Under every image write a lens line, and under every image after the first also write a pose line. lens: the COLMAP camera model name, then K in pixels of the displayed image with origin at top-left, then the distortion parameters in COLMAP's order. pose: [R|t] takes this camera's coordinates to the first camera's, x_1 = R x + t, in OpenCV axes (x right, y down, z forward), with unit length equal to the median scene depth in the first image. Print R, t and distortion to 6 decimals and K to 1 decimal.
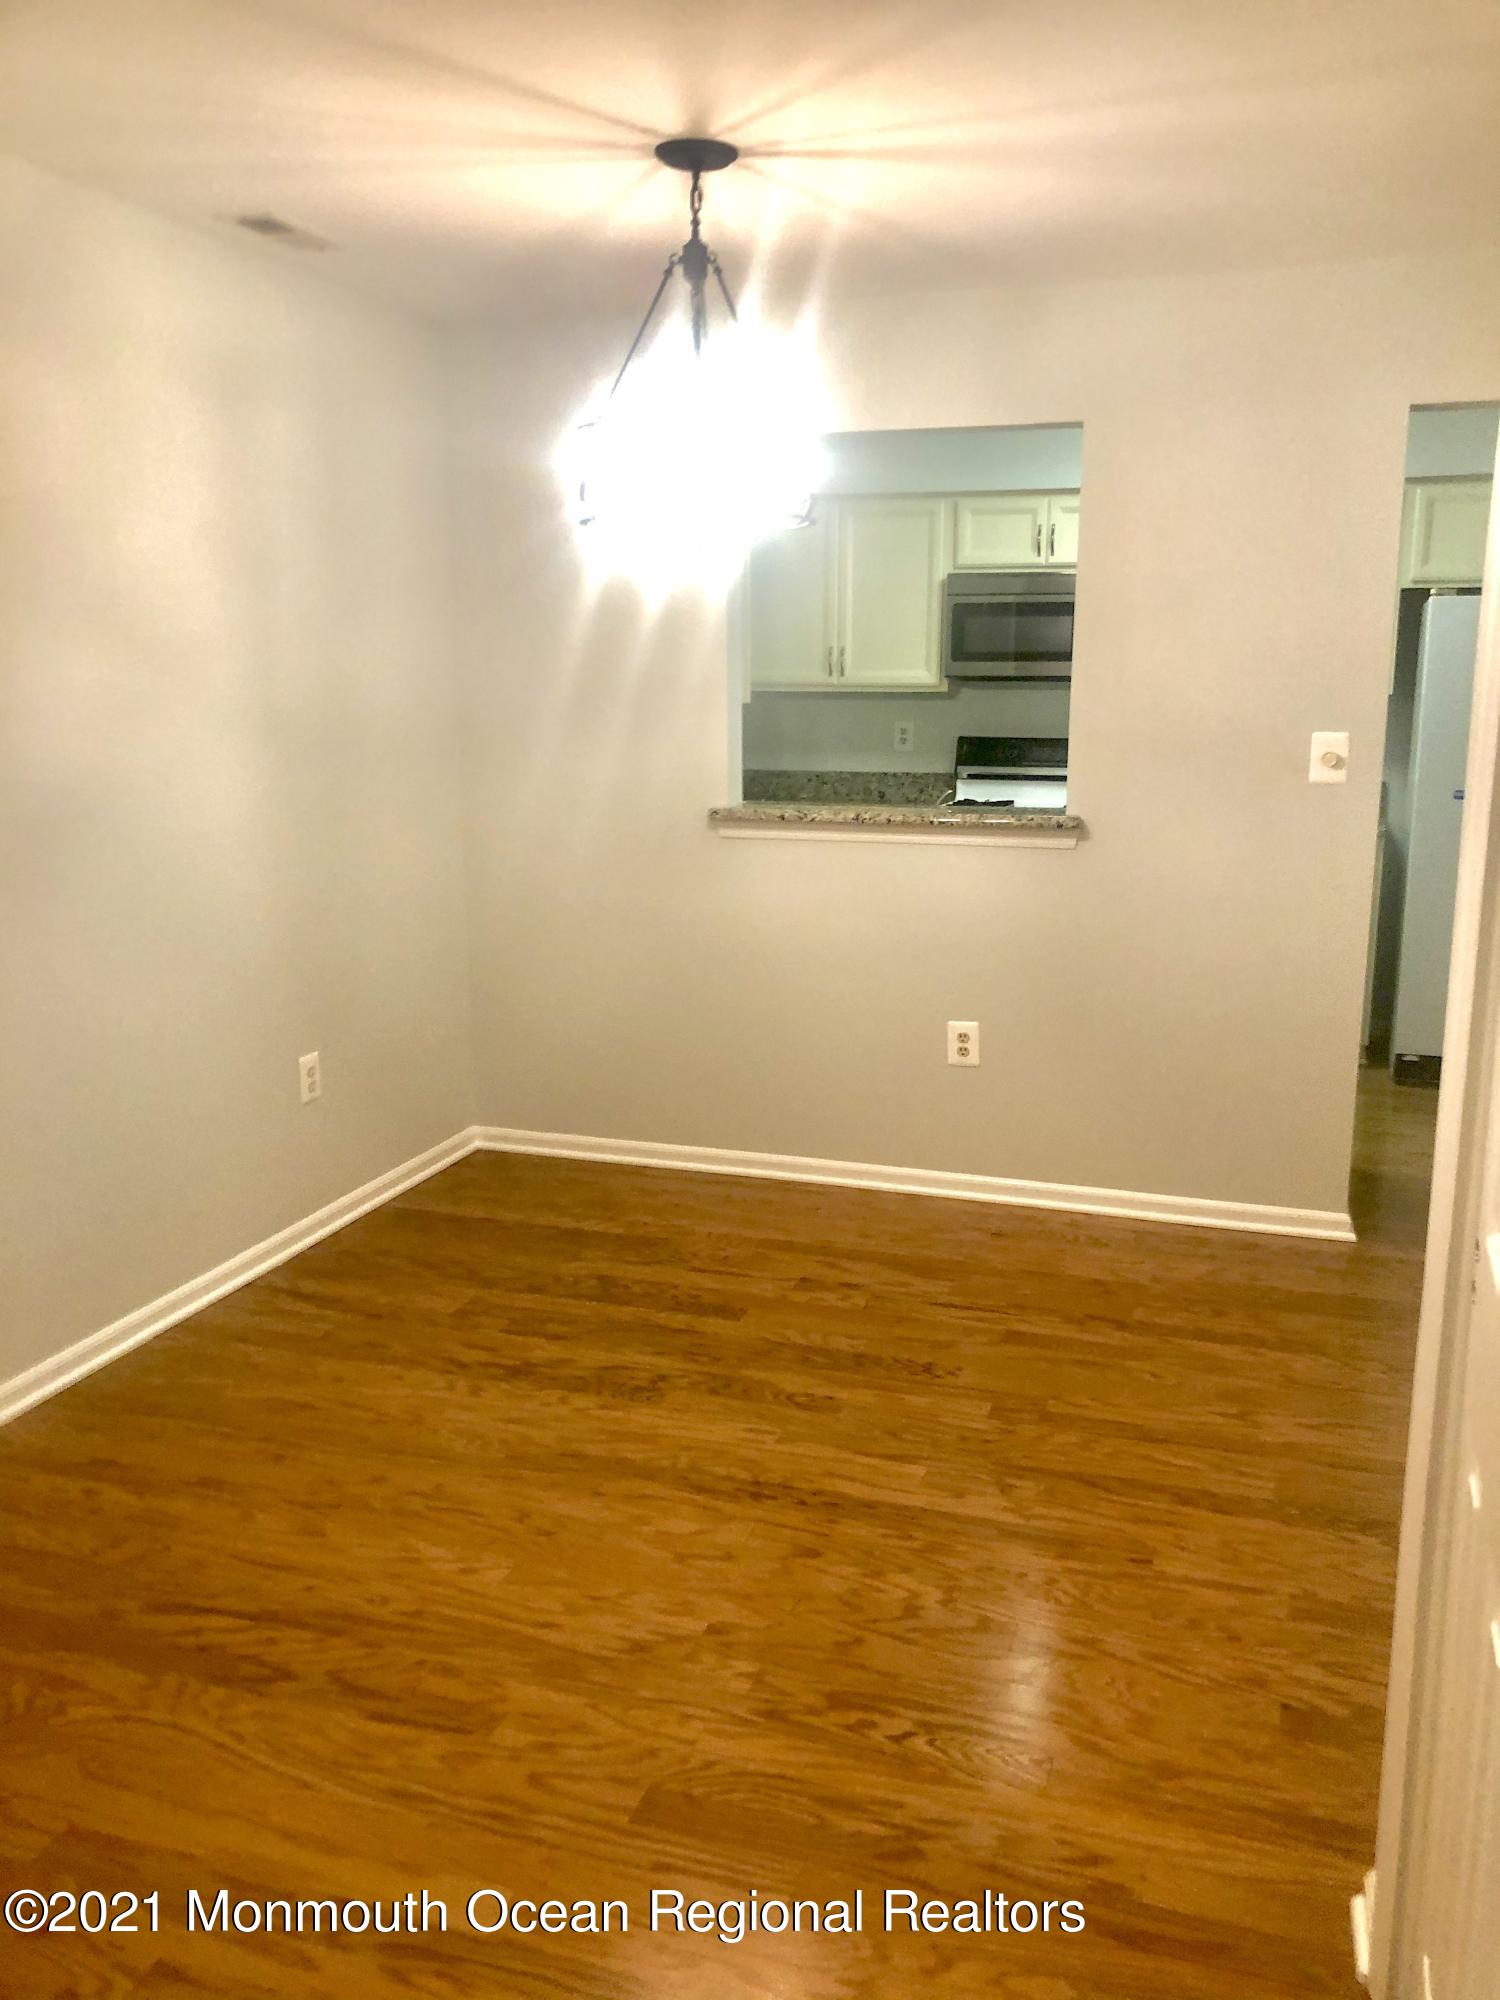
lens RADIAL K [[1613.0, 0, 750.0], [0, 1613.0, 1000.0], [0, 0, 1]] dist [-0.006677, -0.001500]
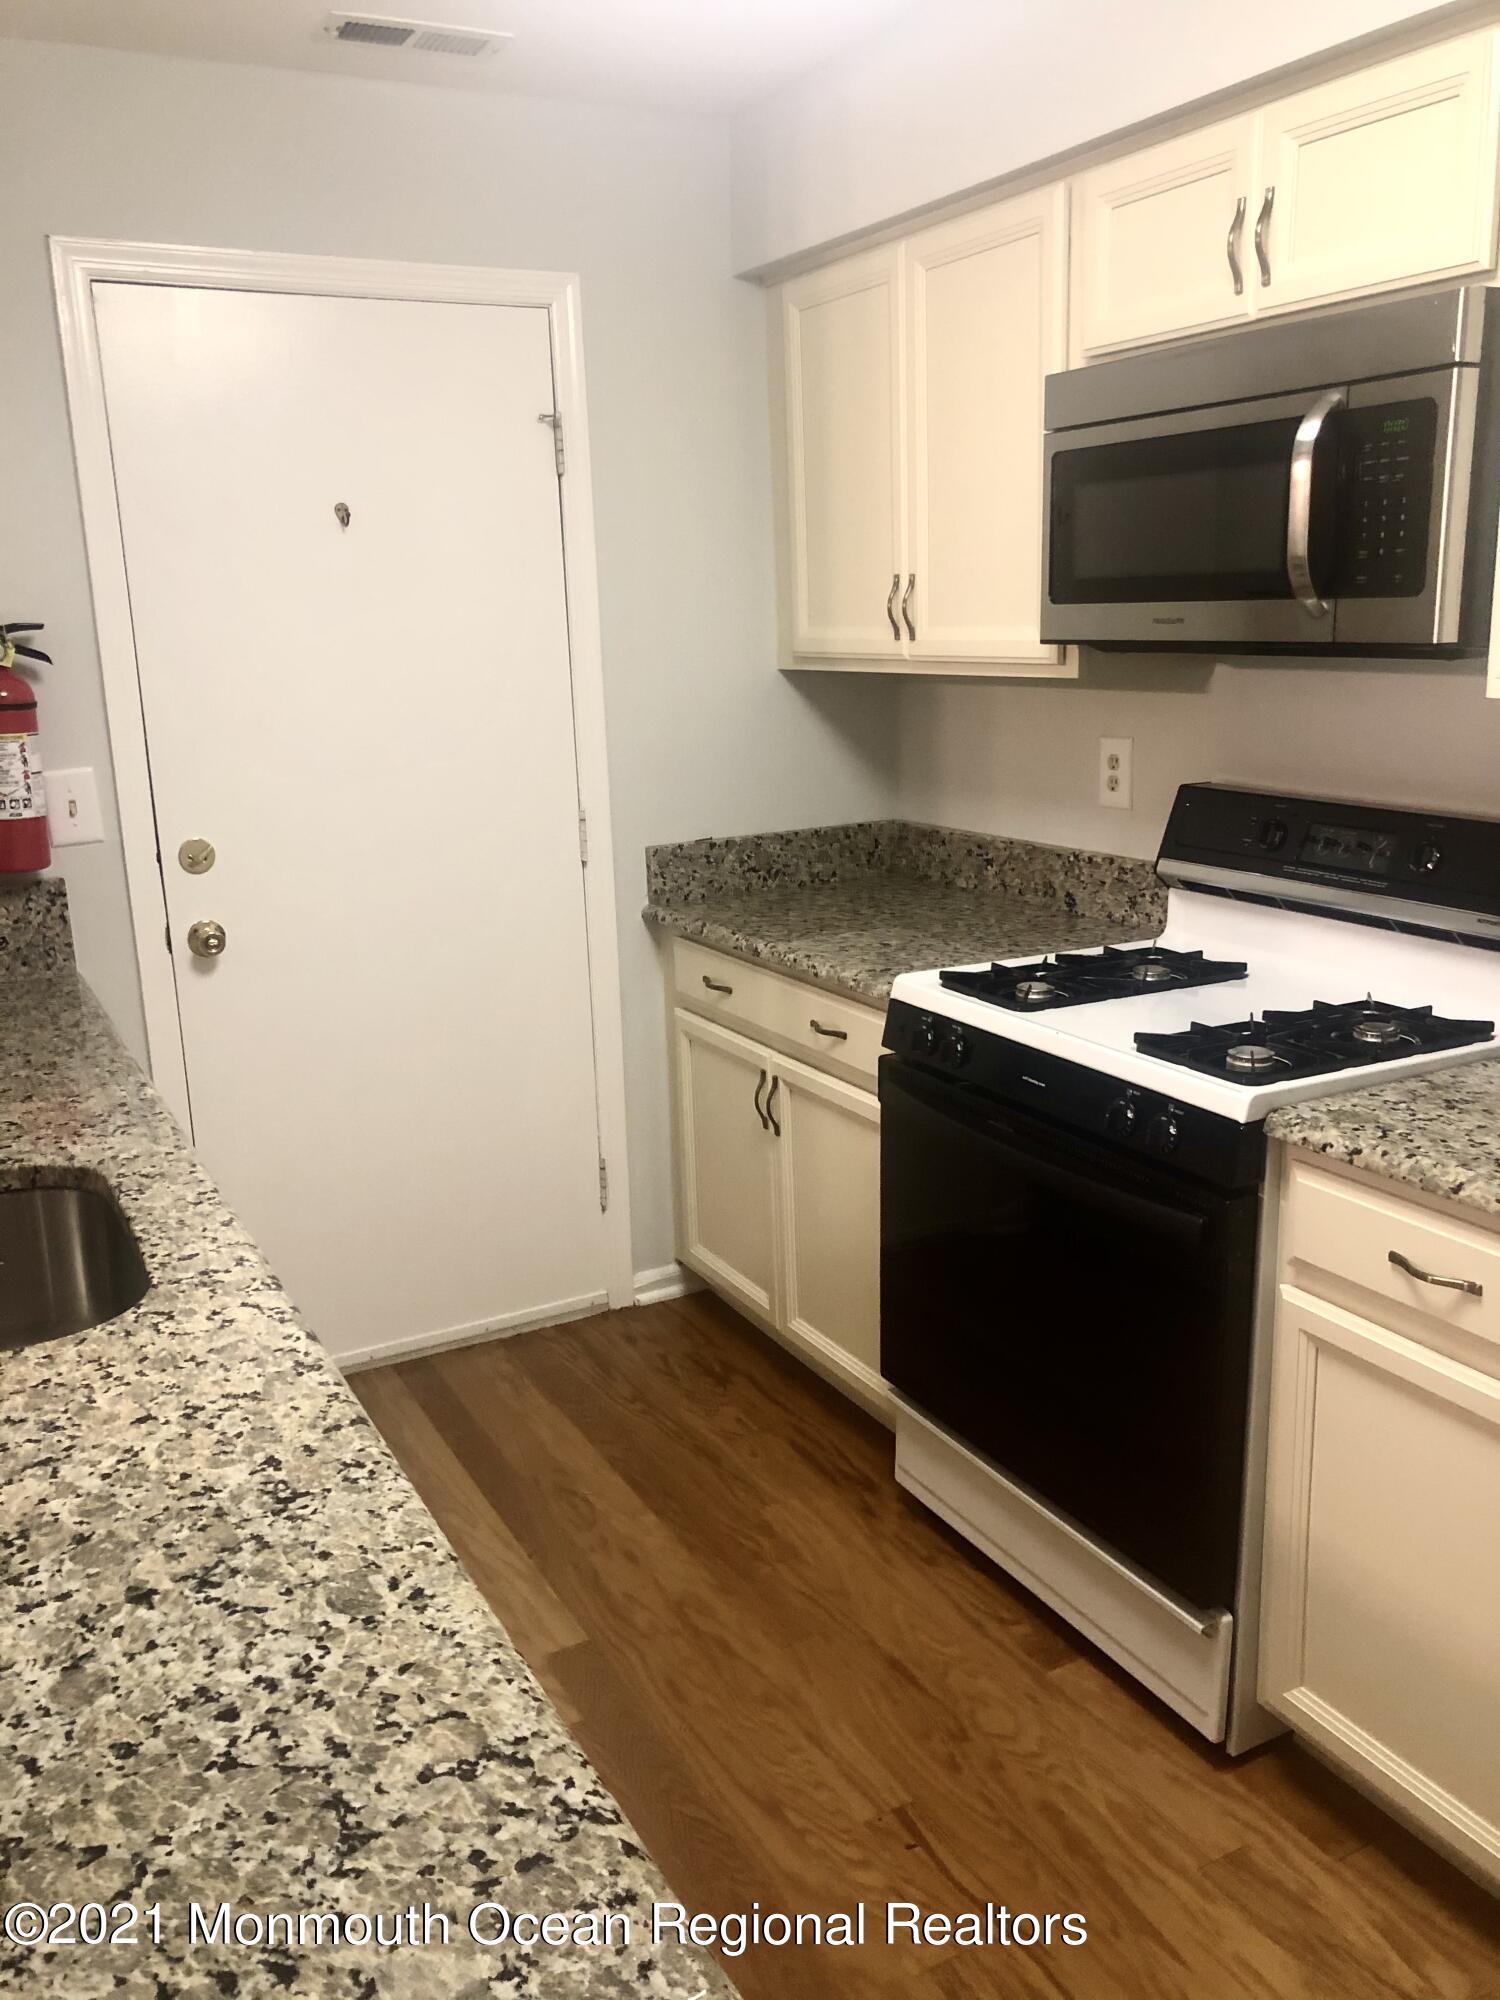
lens RADIAL K [[1613.0, 0, 750.0], [0, 1613.0, 1000.0], [0, 0, 1]] dist [-0.006677, -0.001500]
pose [[0.733681, 0.141282, -0.664644, 0.327236], [-0.109429, 0.989945, 0.089635, -0.133653], [0.670625, 0.006968, 0.741764, 0.621475]]
